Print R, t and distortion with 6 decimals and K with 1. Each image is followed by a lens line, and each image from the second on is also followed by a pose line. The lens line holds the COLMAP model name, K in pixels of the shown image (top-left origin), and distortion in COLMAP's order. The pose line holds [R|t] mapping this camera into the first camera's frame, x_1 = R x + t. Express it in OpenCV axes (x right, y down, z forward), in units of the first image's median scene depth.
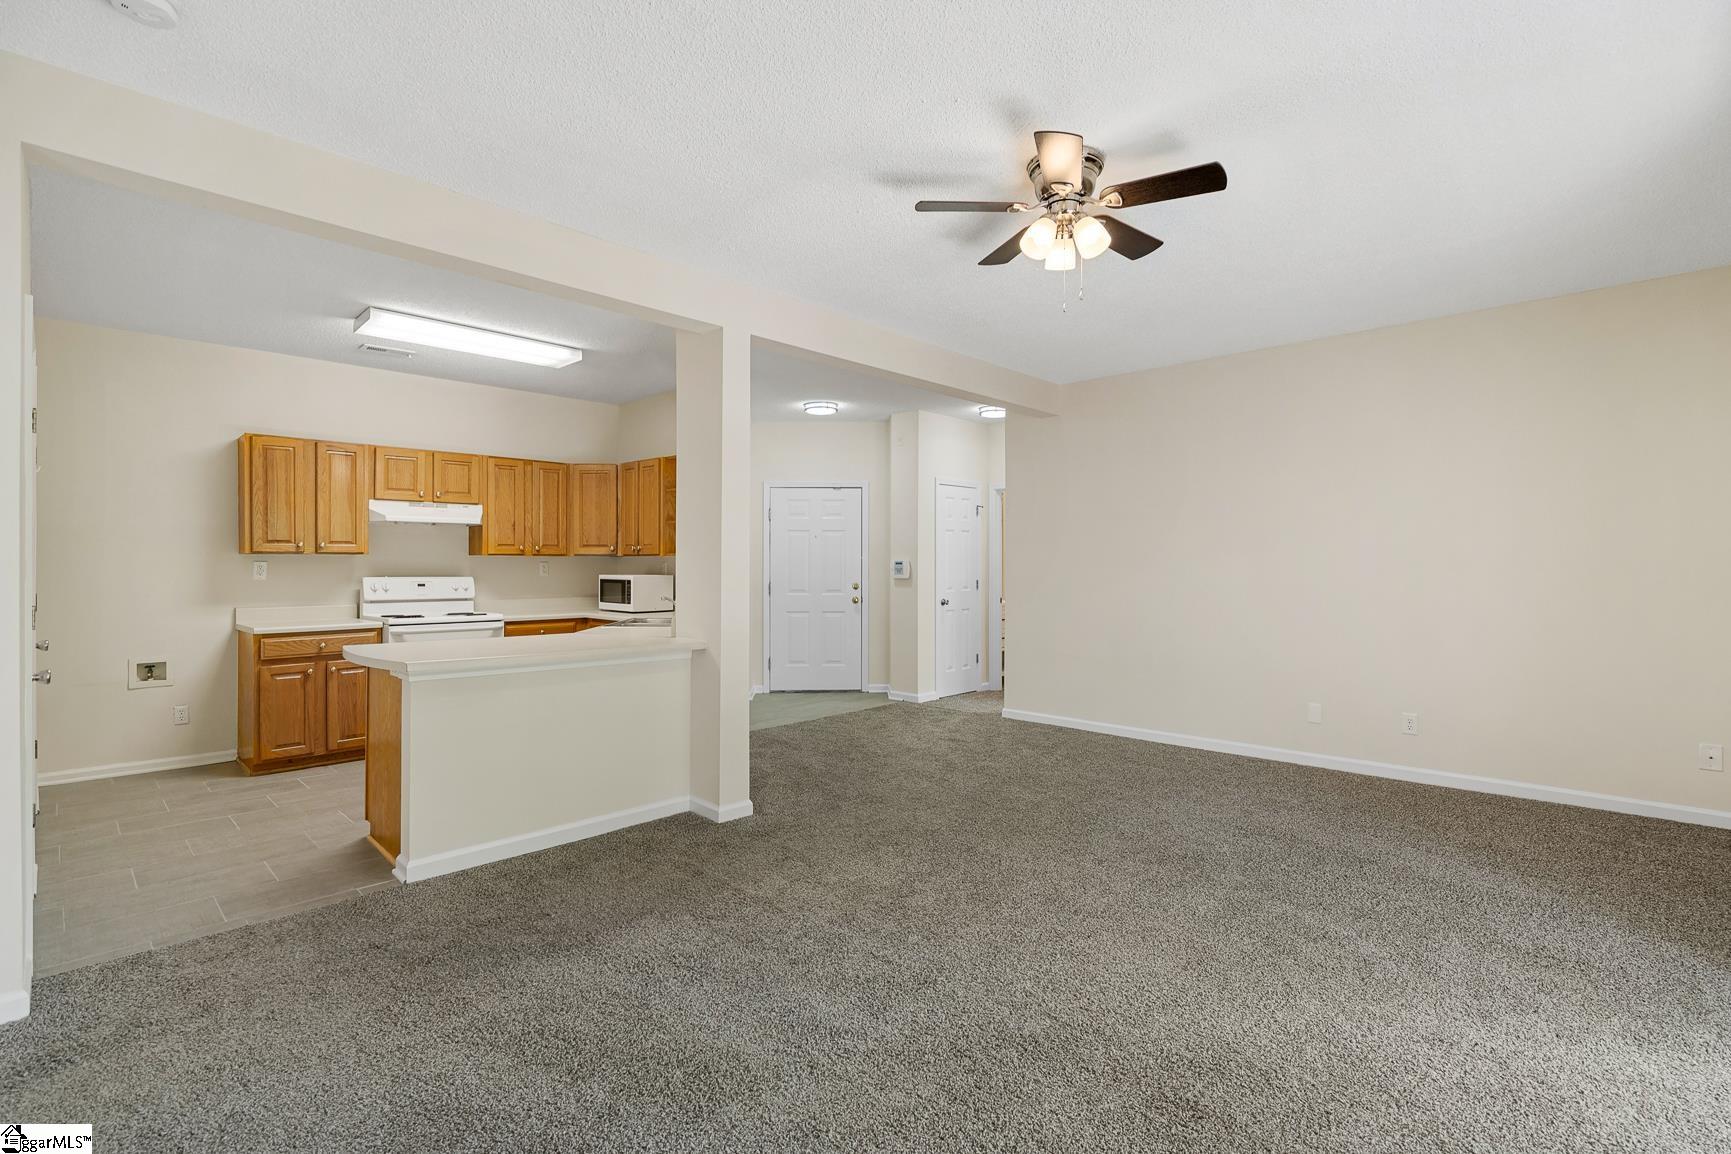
lens RADIAL K [[789.3, 0, 860.7], [0, 789.3, 568.3], [0, 0, 1]] dist [-0.000846, -0.000238]
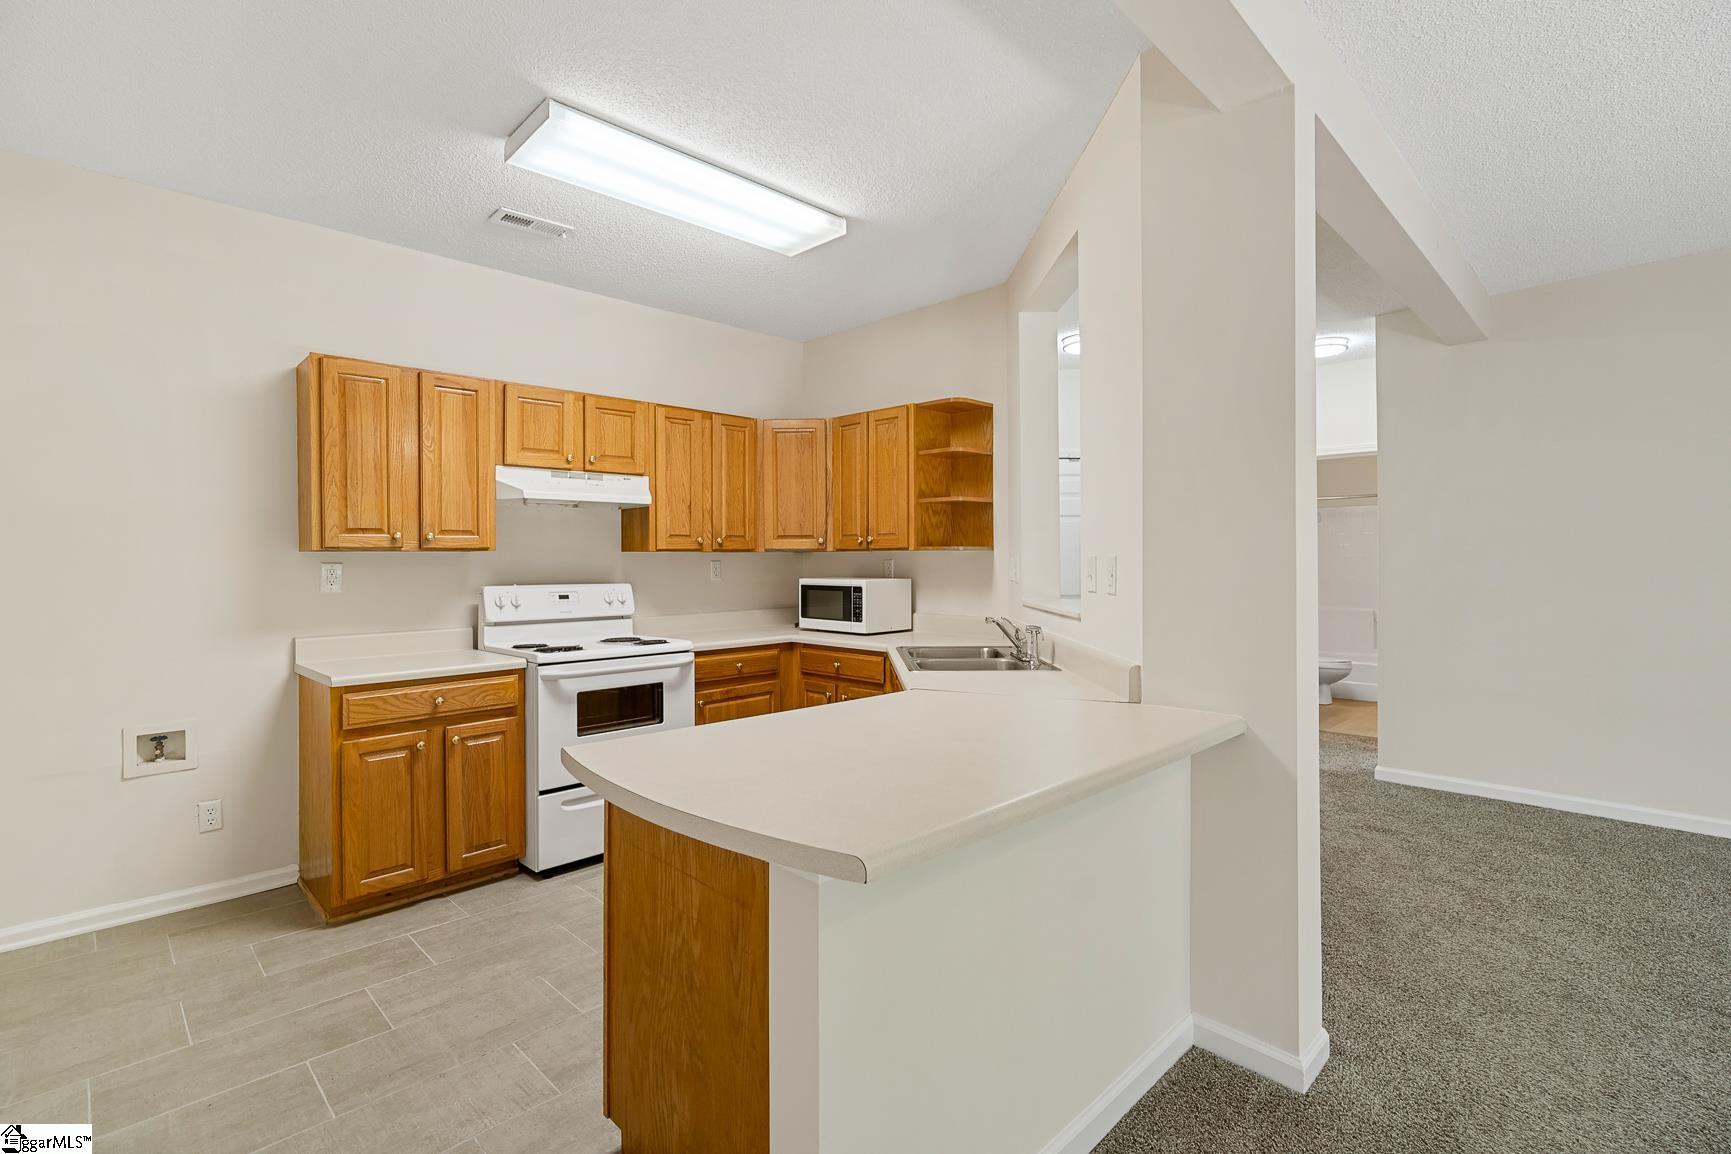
lens RADIAL K [[794.0, 0, 862.9], [0, 794.0, 563.6], [0, 0, 1]] dist [-0.001862, -0.000011]
pose [[0.999858, -0.006463, -0.015589, -0.315113], [0.006456, 0.999979, -0.000457, -0.005333], [0.015592, 0.000356, 0.999878, 0.359351]]
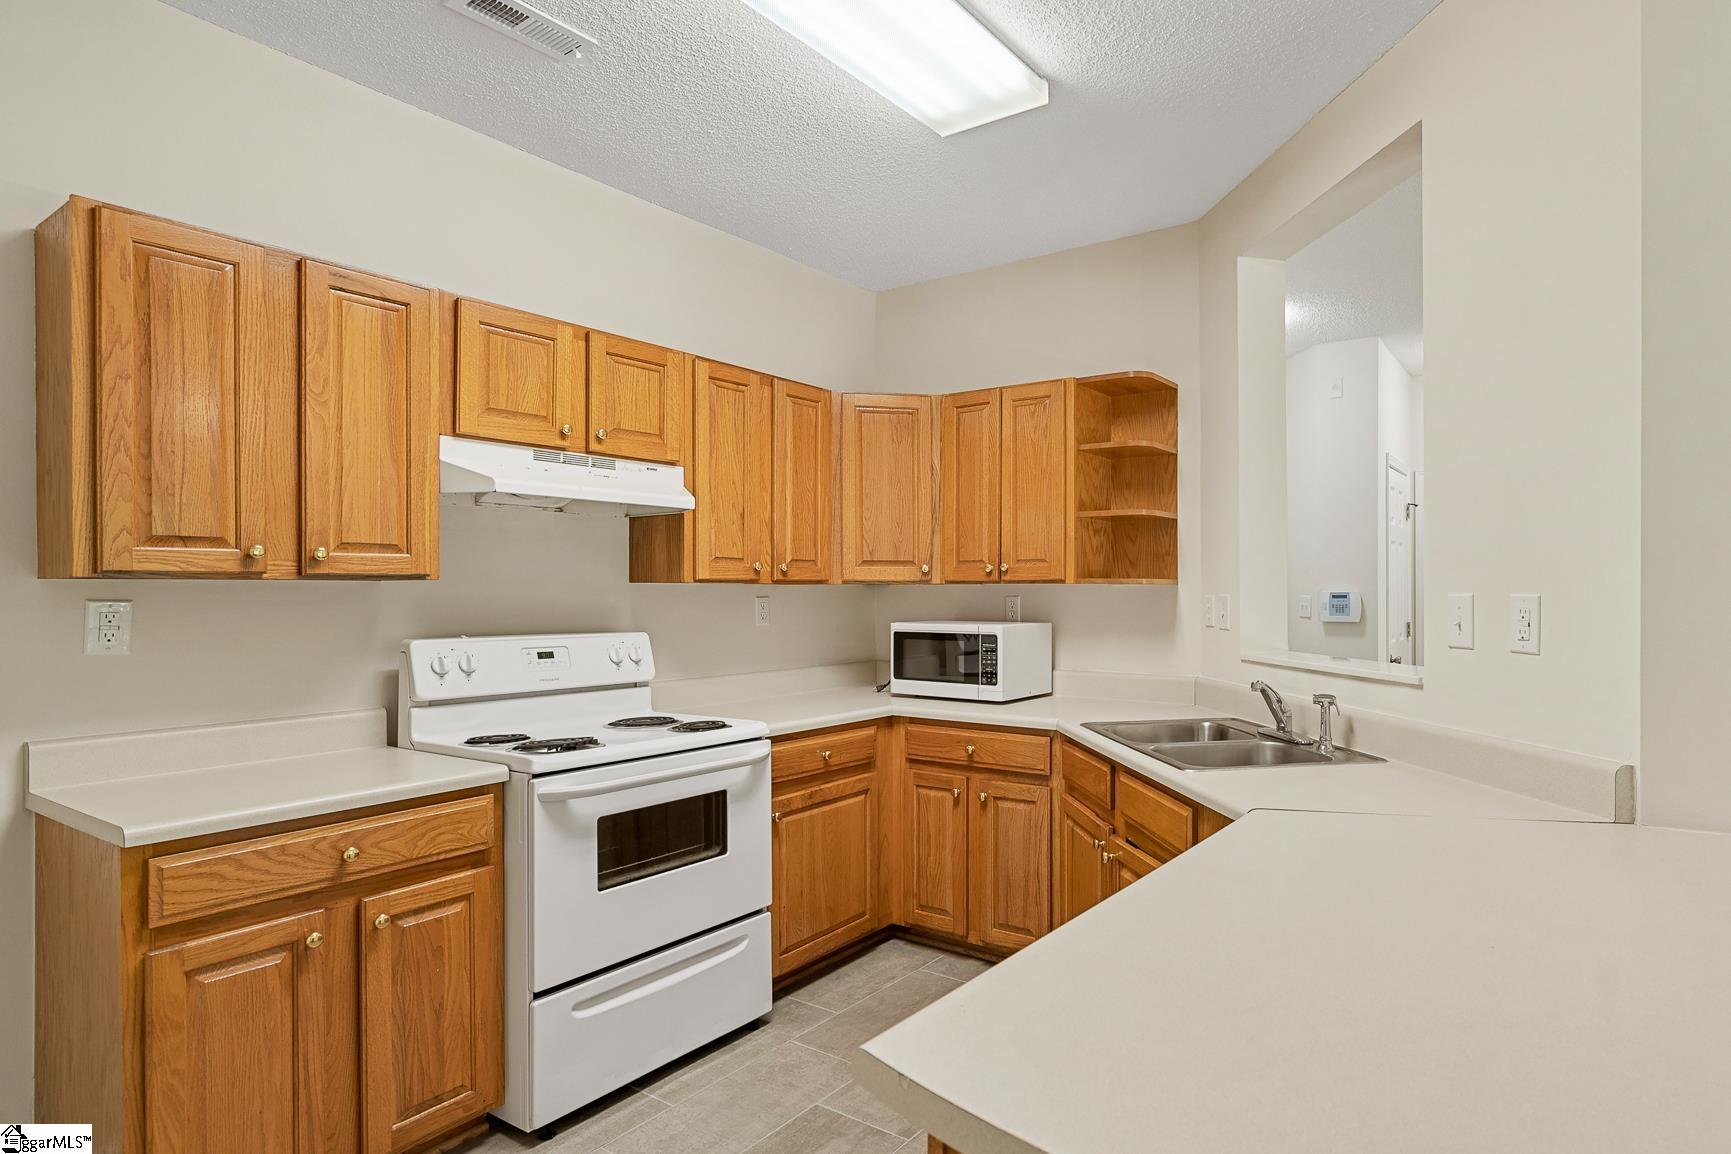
lens RADIAL K [[917.0, 0, 1017.5], [0, 917.0, 594.8], [0, 0, 1]] dist [-0.002178, -0.000026]
pose [[0.978266, -0.002702, 0.207334, -0.443708], [0.003335, 0.999991, -0.002704, -0.008767], [-0.207325, 0.003337, 0.978266, 0.514087]]
